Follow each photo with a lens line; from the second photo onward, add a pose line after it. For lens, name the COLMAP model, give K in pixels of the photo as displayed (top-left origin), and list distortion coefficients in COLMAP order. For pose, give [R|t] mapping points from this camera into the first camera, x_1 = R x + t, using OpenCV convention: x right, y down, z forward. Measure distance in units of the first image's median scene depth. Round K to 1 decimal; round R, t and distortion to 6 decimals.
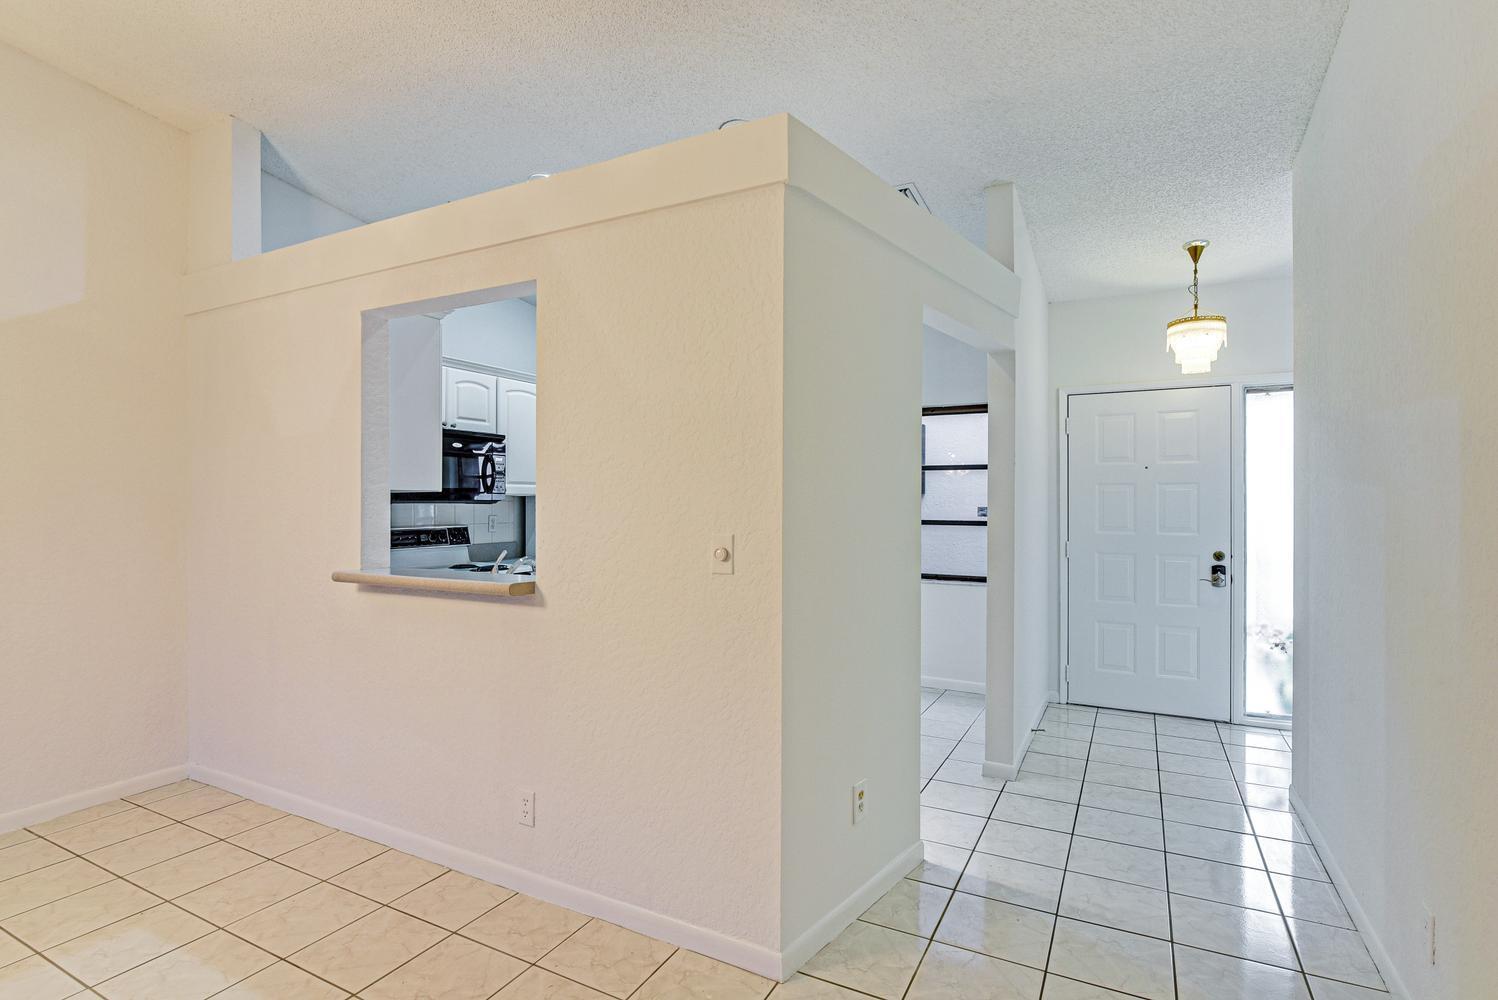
lens RADIAL K [[735.8, 0, 752.5], [0, 735.8, 507.0], [0, 0, 1]] dist [-0.003007, -0.000438]
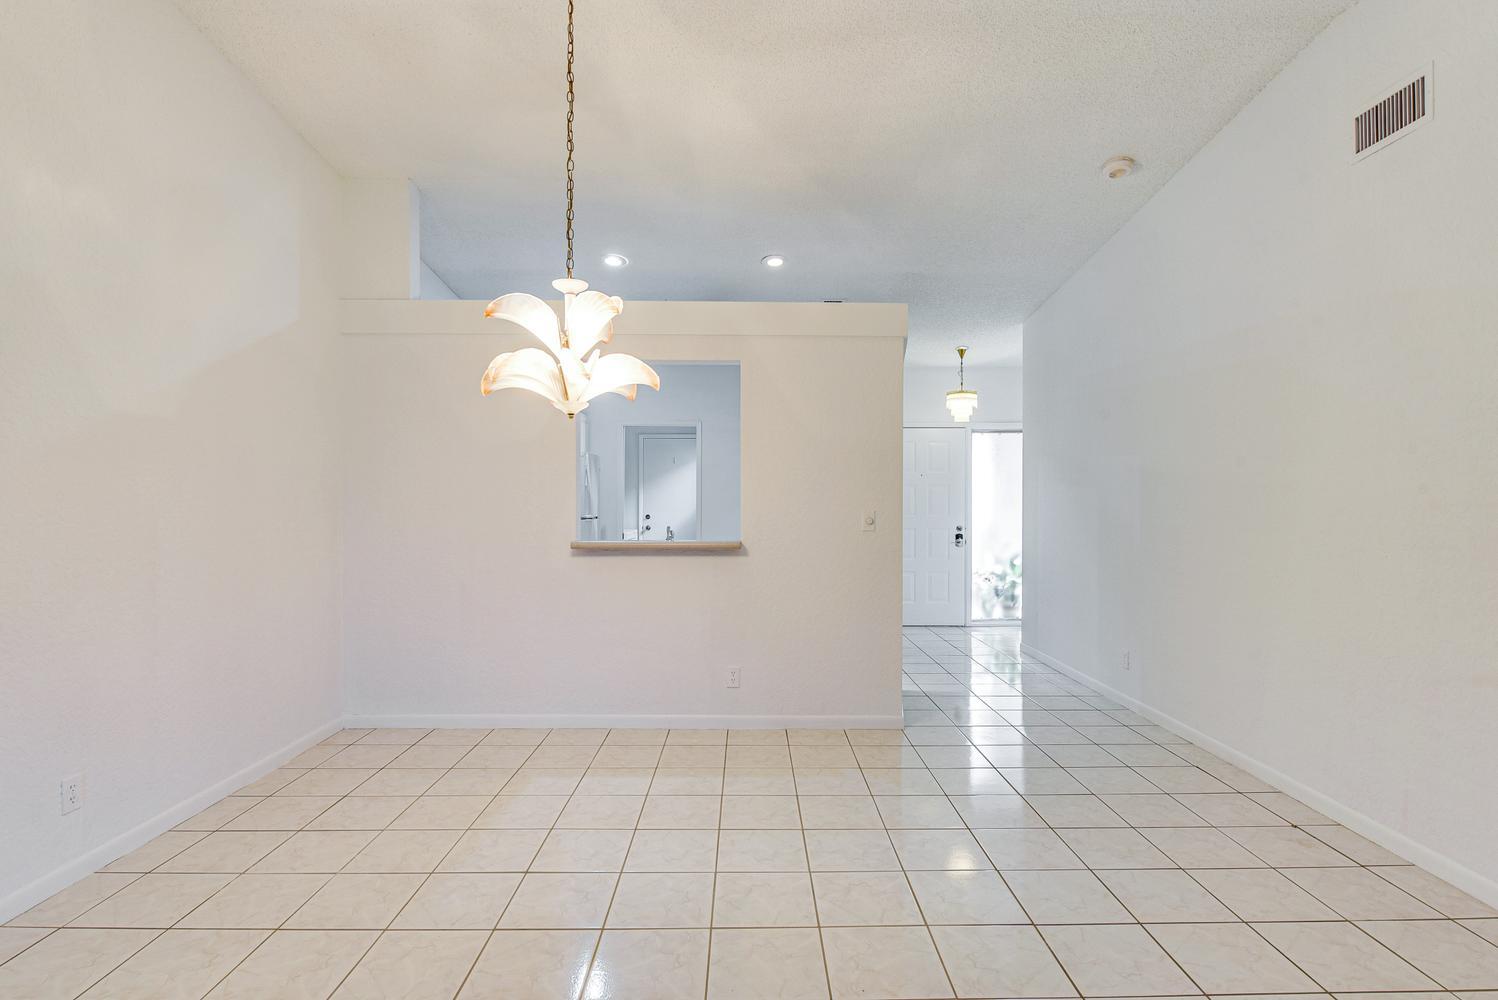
lens RADIAL K [[756.8, 0, 749.0], [0, 756.8, 500.0], [0, 0, 1]] dist [0.020961, 0.000001]
pose [[0.878389, 0.001725, 0.477942, -0.864871], [-0.000533, 0.999996, -0.002628, 0.009050], [-0.477945, 0.002054, 0.878387, -0.416192]]
